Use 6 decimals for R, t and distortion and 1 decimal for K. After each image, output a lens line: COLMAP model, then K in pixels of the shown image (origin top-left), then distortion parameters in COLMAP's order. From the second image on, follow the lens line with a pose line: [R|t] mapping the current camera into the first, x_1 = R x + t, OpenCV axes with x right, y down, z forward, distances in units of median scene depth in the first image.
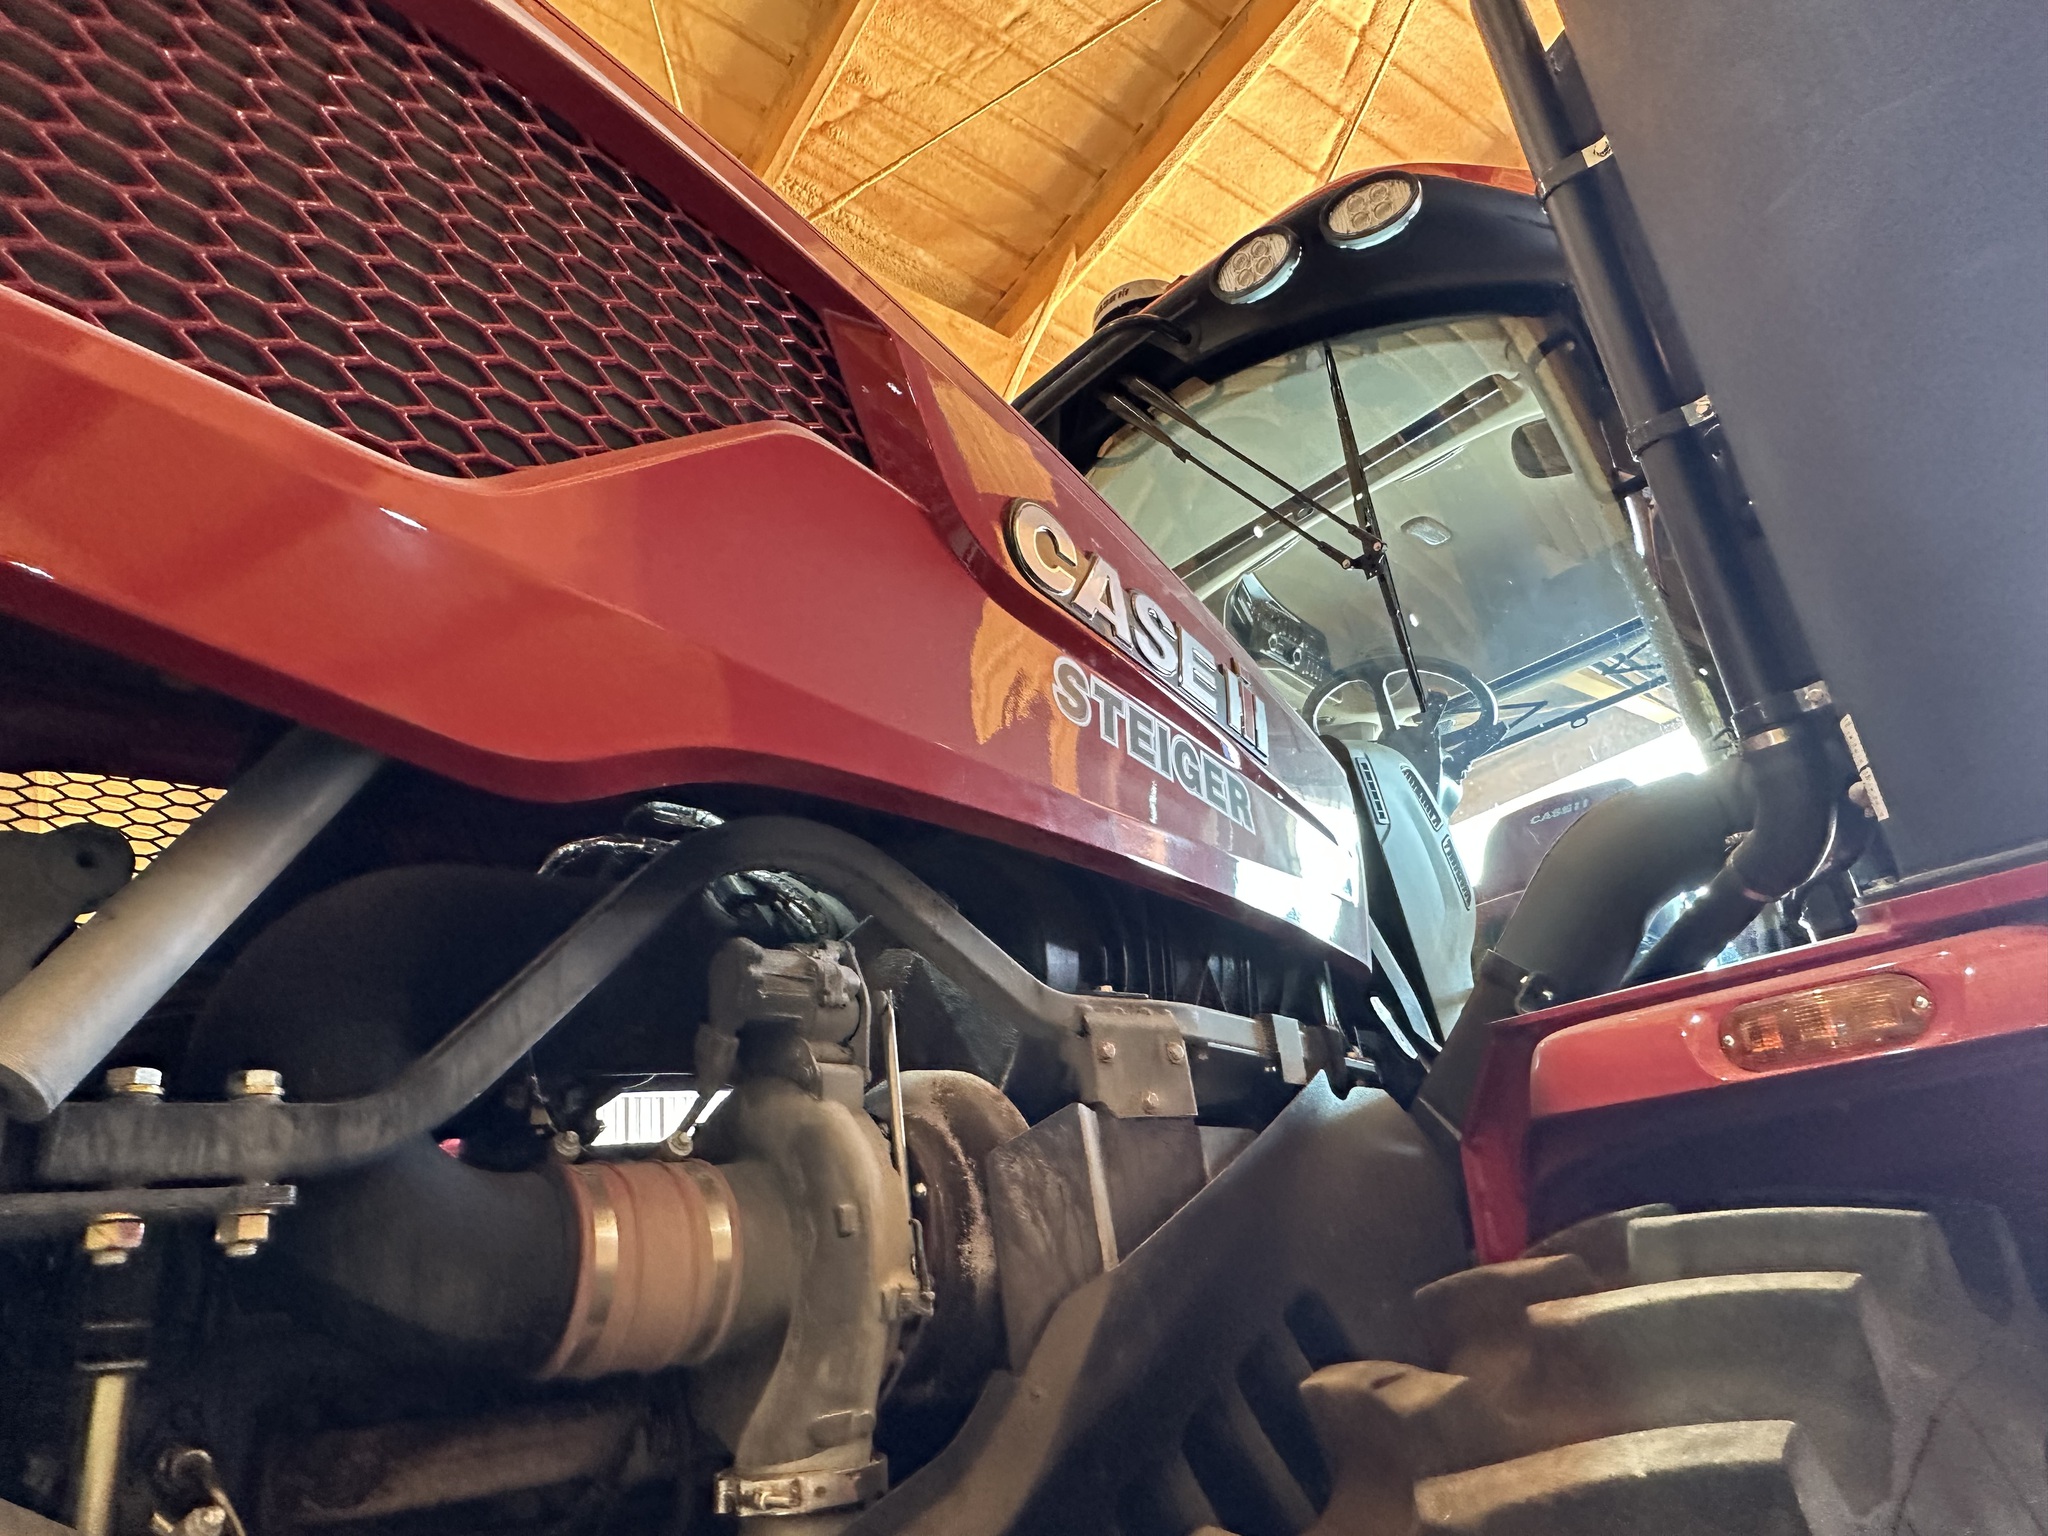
lens RADIAL K [[1321.9, 0, 1015.8], [0, 1321.9, 777.0], [0, 0, 1]] dist [-0.007159, 0.005290]
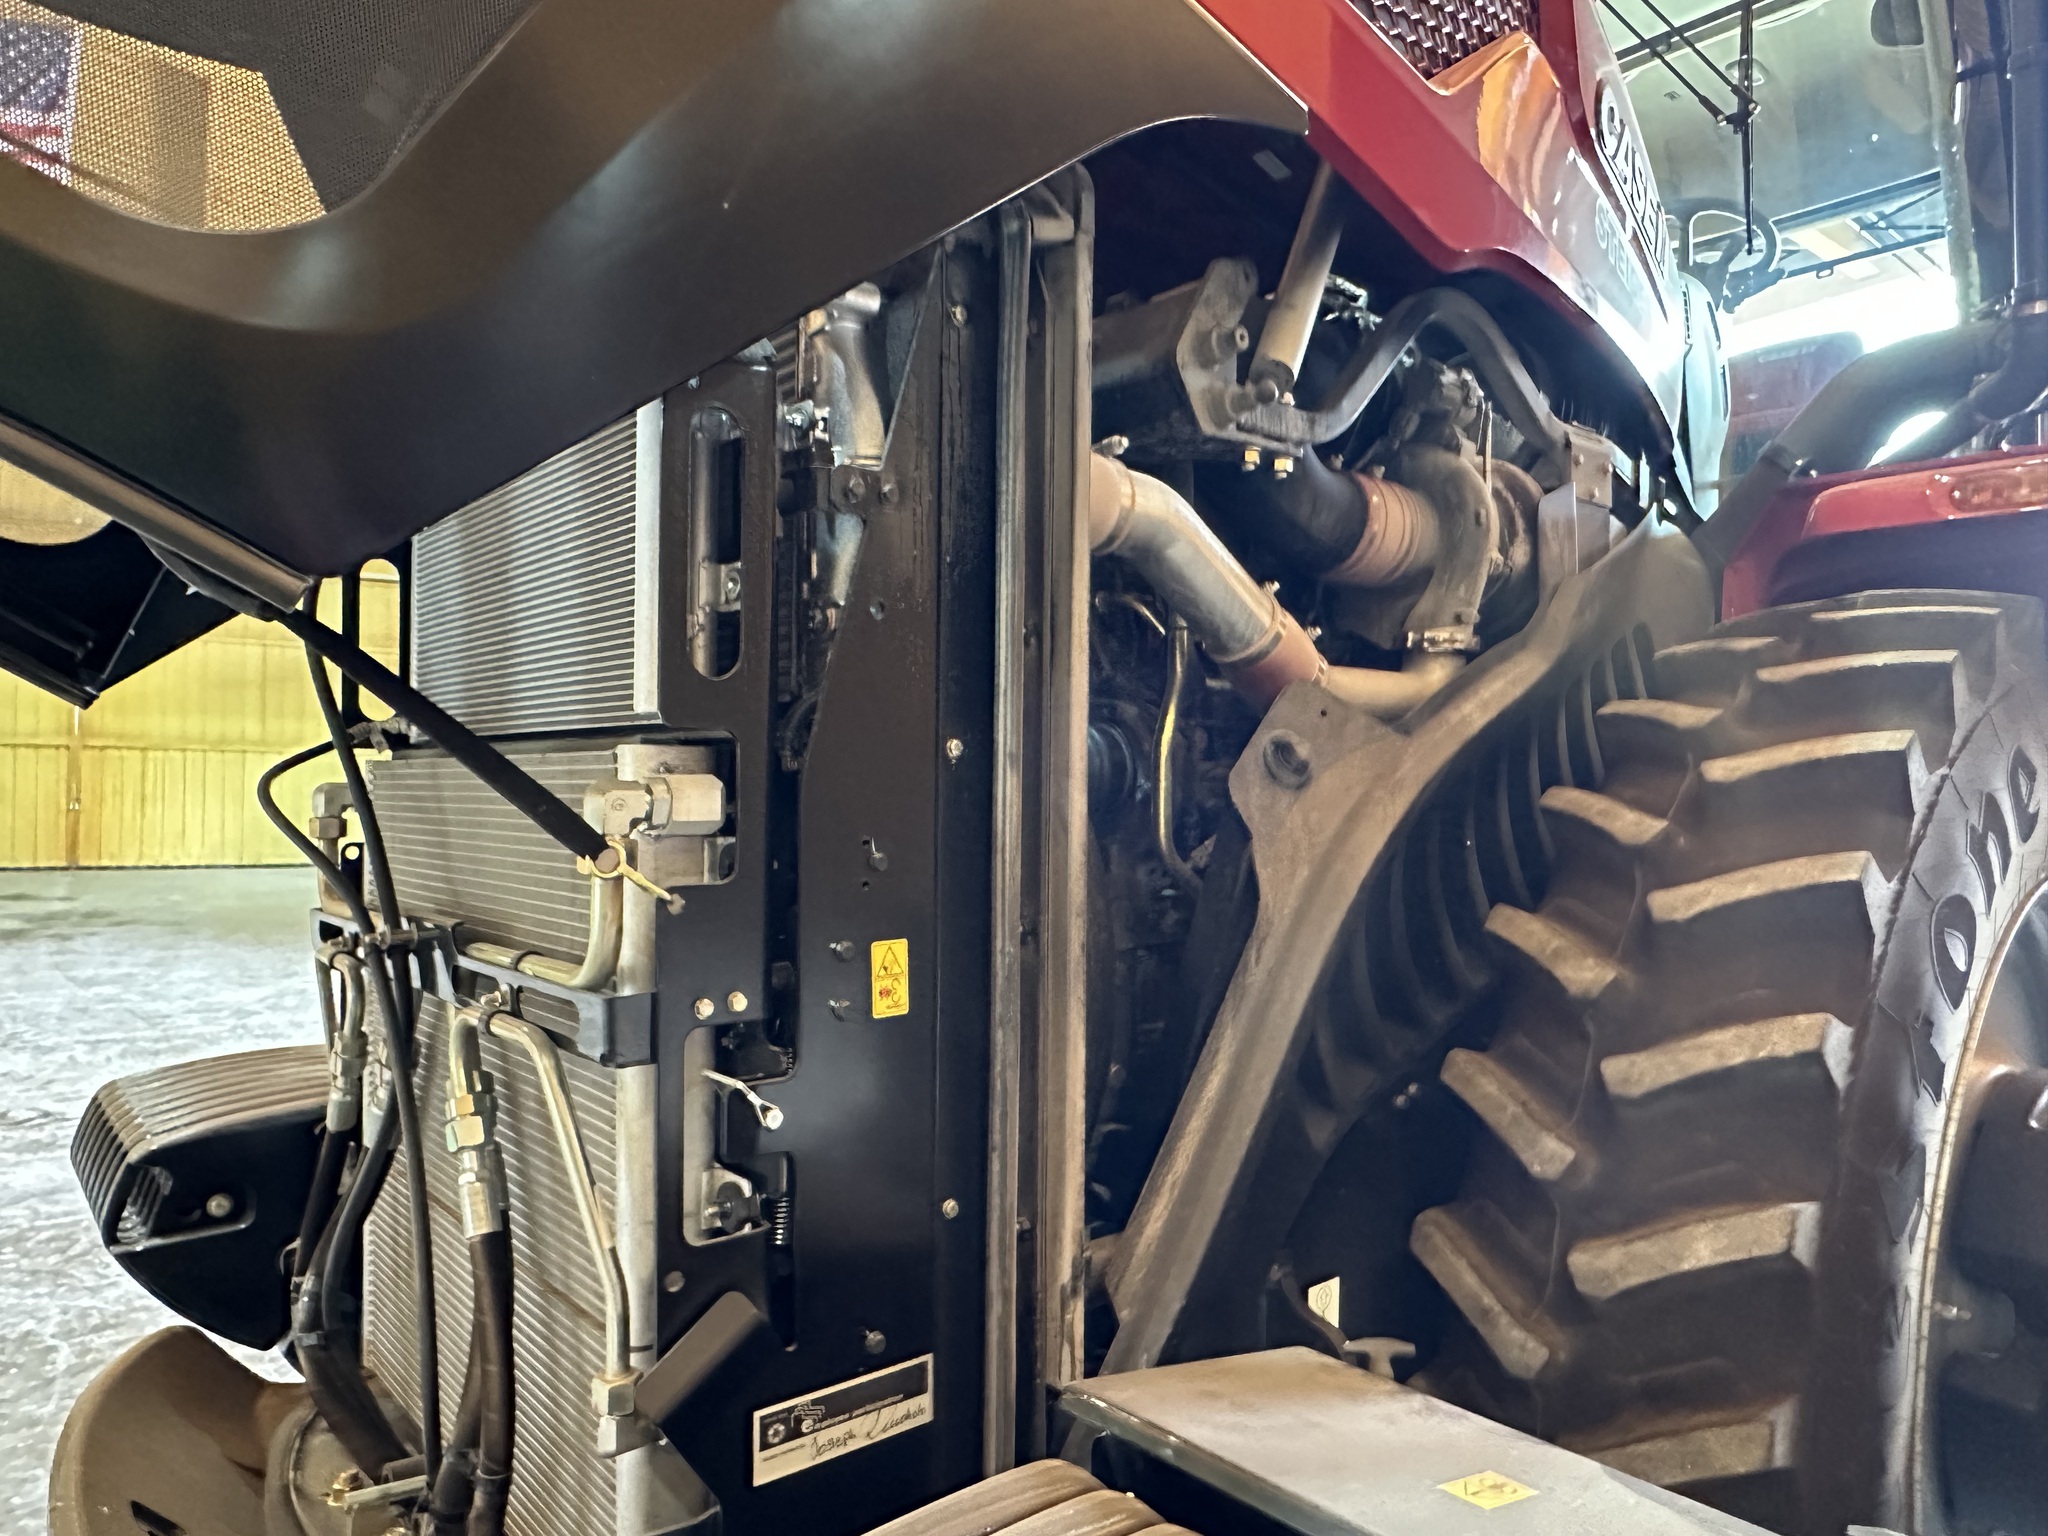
lens RADIAL K [[1321.9, 0, 1035.8], [0, 1321.9, 771.0], [0, 0, 1]] dist [-0.007159, 0.005290]
pose [[0.992795, 0.119087, -0.013266, -0.564606], [-0.106070, 0.924935, 0.365026, 0.037514], [0.055740, -0.360989, 0.930903, -0.761612]]
